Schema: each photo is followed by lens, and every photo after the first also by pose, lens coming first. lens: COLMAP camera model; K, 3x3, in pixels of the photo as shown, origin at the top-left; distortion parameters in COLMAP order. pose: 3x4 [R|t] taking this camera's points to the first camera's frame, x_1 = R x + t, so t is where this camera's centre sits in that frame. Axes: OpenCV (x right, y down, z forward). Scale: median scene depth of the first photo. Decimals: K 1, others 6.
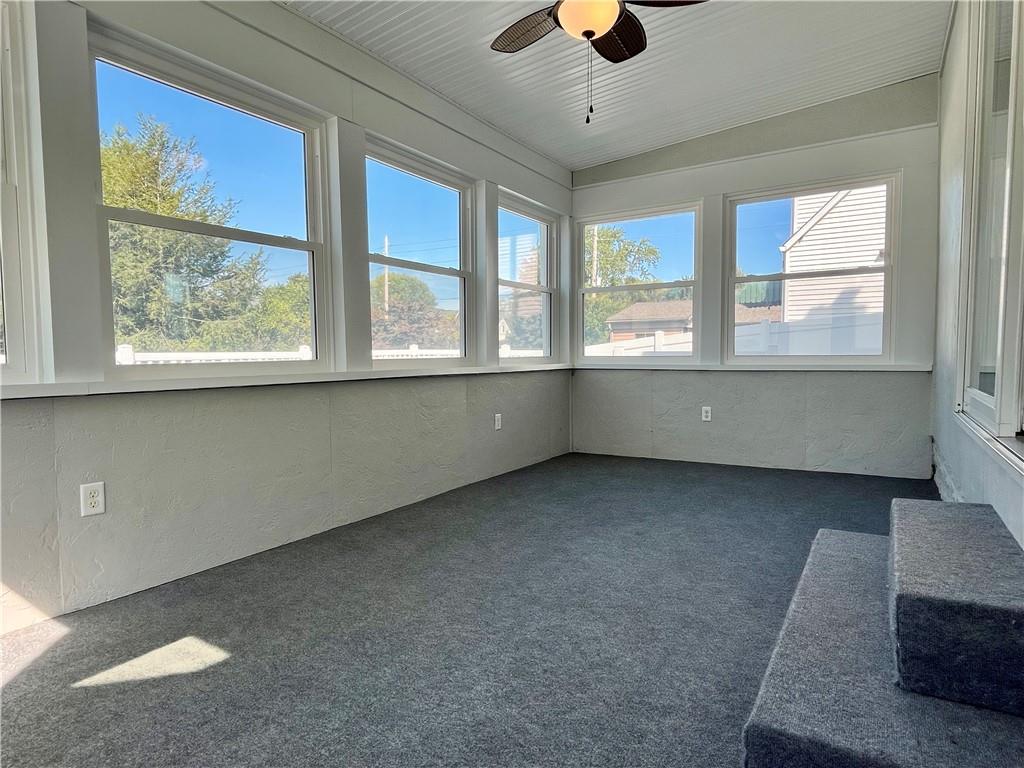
lens RADIAL K [[565.5, 0, 512.0], [0, 565.5, 384.0], [0, 0, 1]] dist [0.000821, -0.000929]
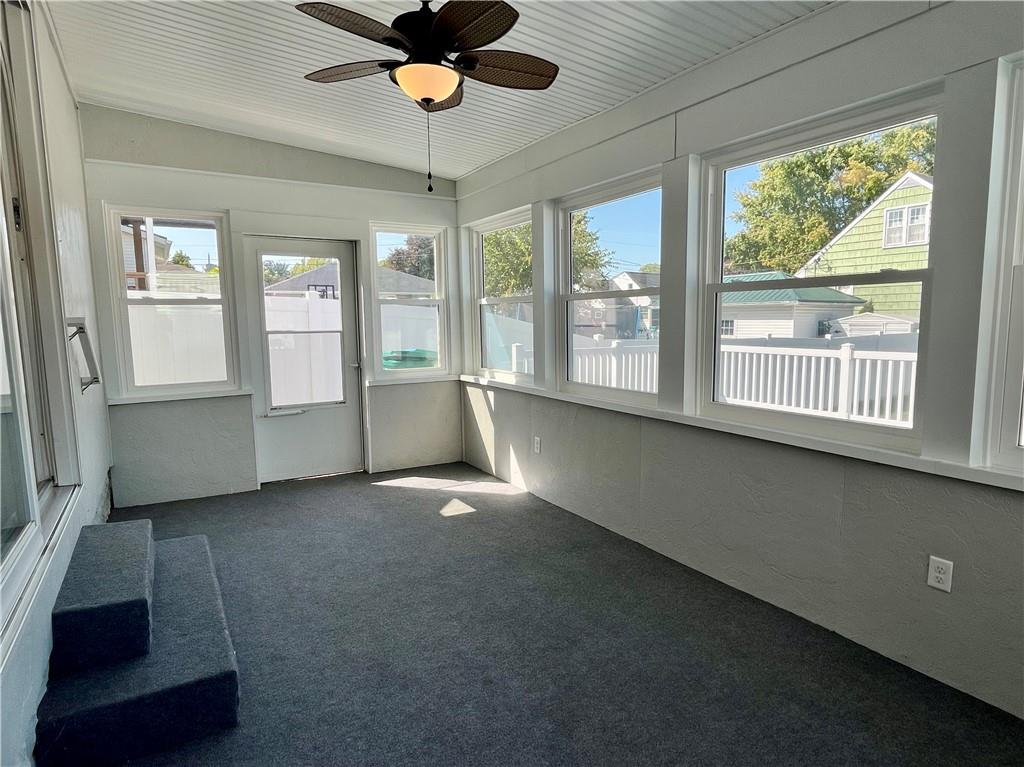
lens RADIAL K [[577.8, 0, 512.0], [0, 577.8, 383.5], [0, 0, 1]] dist [-0.000669, -0.001288]
pose [[-0.421663, 0.114795, -0.899457, 0.994191], [-0.039551, 0.988681, 0.144723, -0.270591], [0.905890, 0.096599, -0.412350, 1.533207]]
